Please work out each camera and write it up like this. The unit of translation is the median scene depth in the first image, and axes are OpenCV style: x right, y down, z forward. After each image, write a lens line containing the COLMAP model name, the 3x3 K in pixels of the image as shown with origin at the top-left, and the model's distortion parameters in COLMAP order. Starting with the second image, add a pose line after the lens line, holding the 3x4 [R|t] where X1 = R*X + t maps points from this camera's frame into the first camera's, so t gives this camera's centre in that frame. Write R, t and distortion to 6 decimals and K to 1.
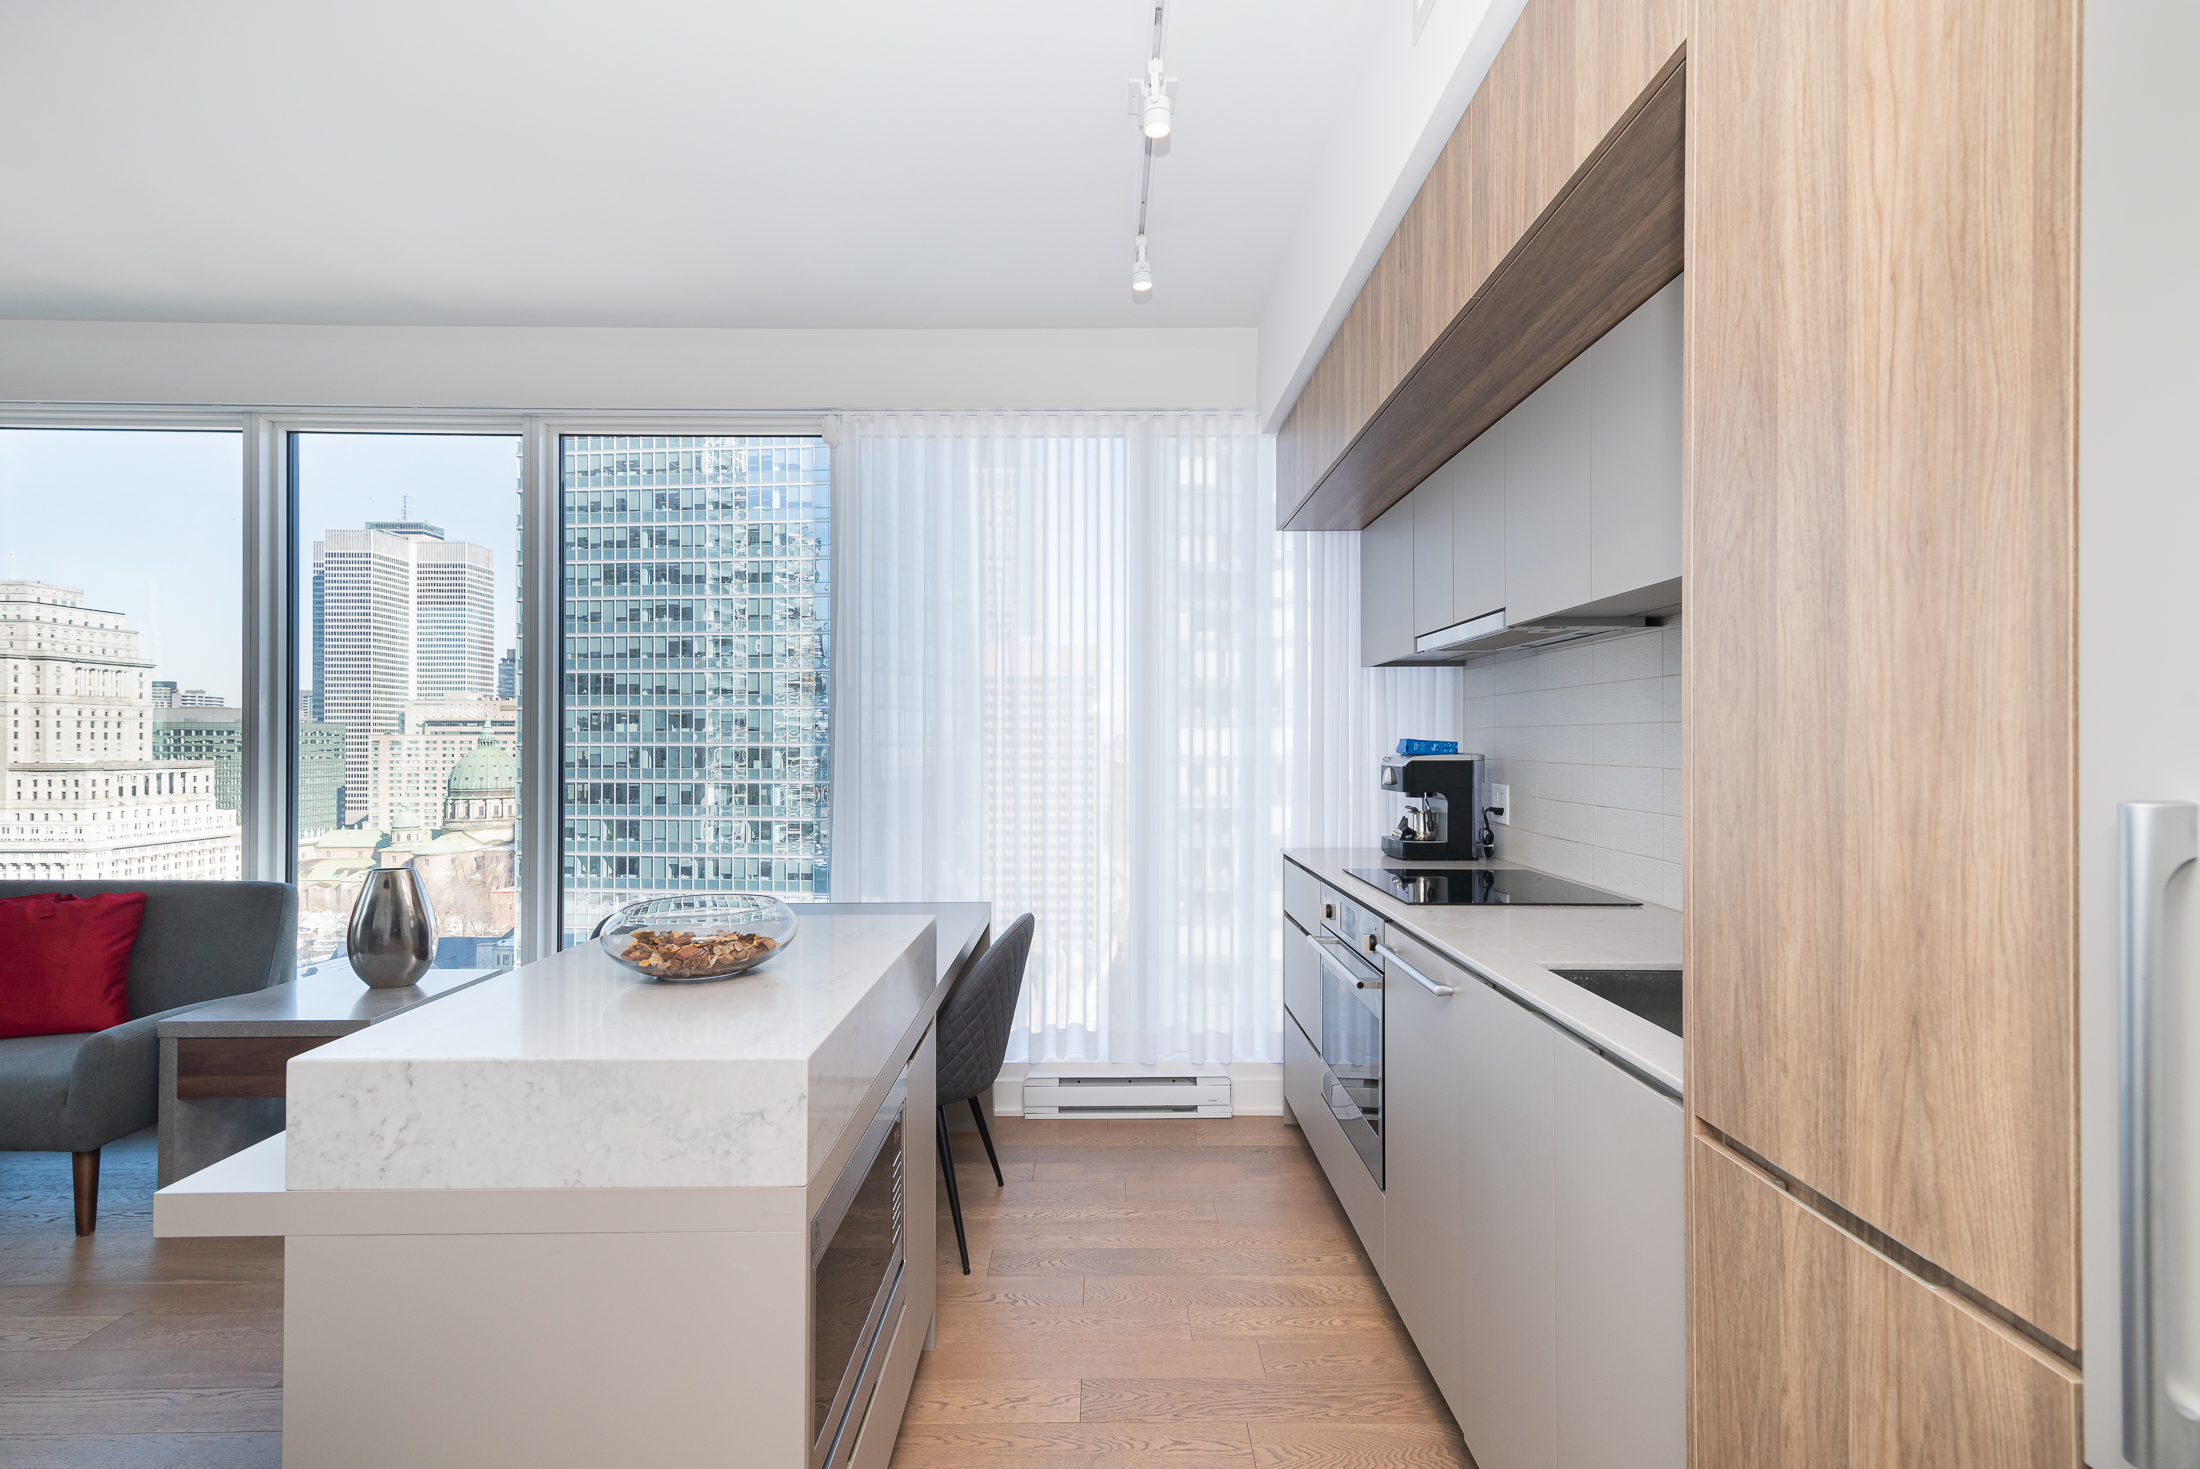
lens RADIAL K [[985.7, 0, 1097.3], [0, 985.7, 740.5], [0, 0, 1]] dist [0.022220, -0.003800]
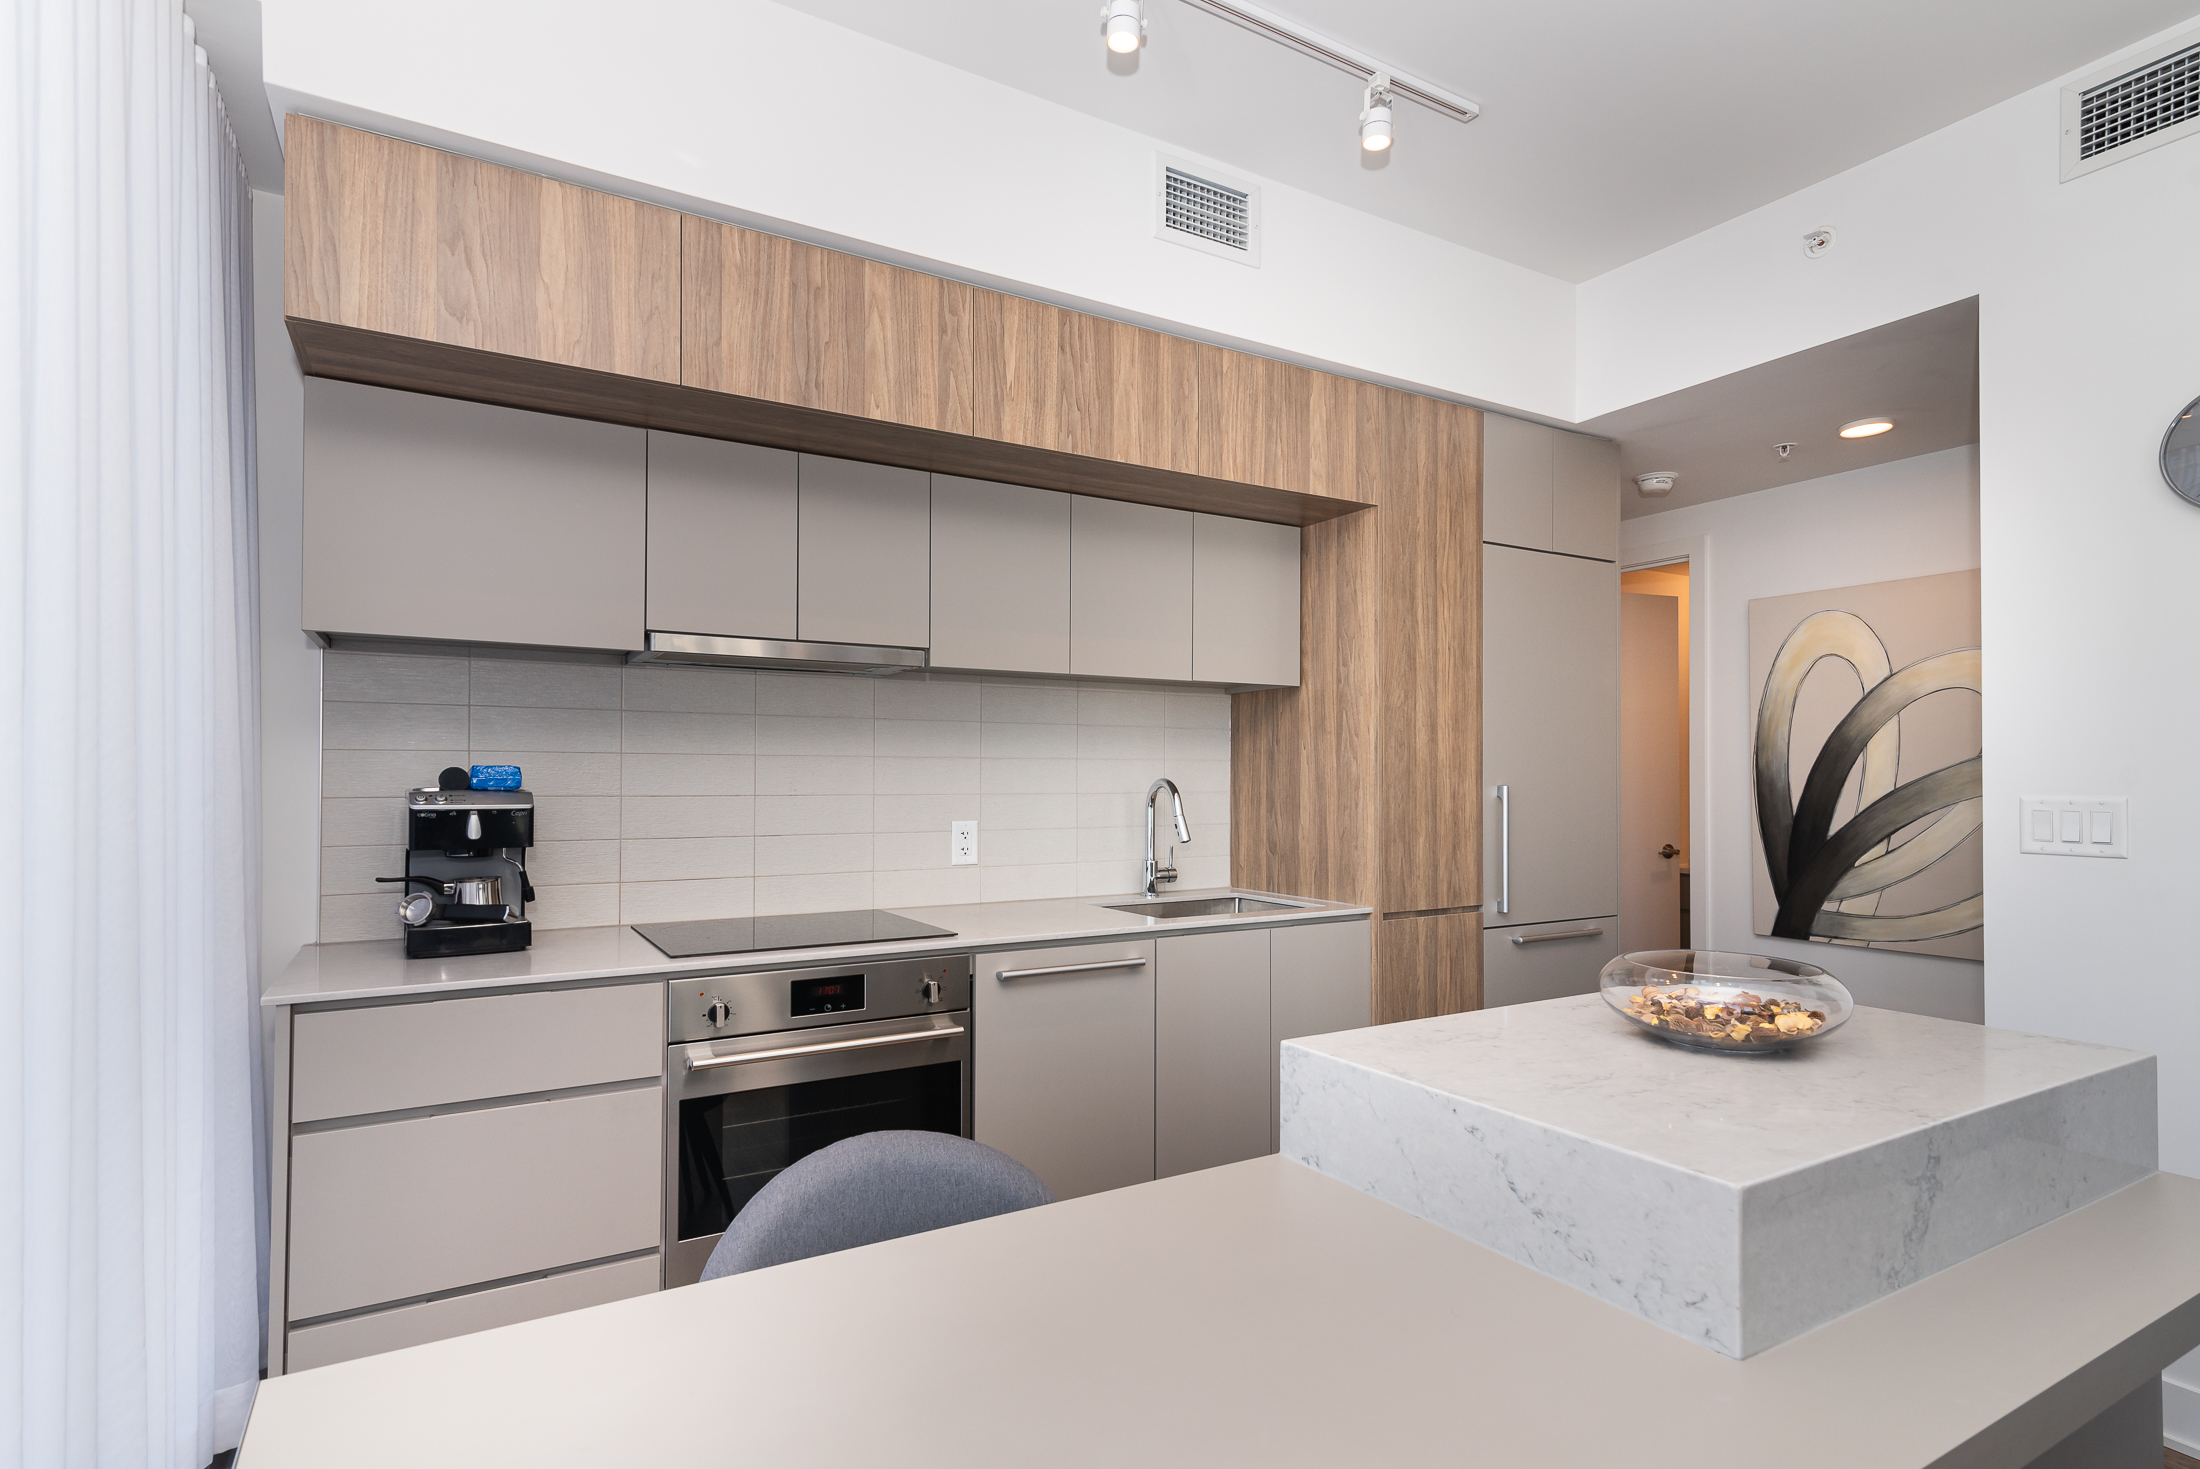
lens RADIAL K [[1077.4, 0, 1125.4], [0, 1077.4, 770.4], [0, 0, 1]] dist [0.016738, 0.000087]
pose [[-0.505333, 0.006152, 0.862903, -0.511574], [-0.002532, 0.999960, -0.008612, 0.006449], [-0.862921, -0.006537, -0.505297, 1.011636]]
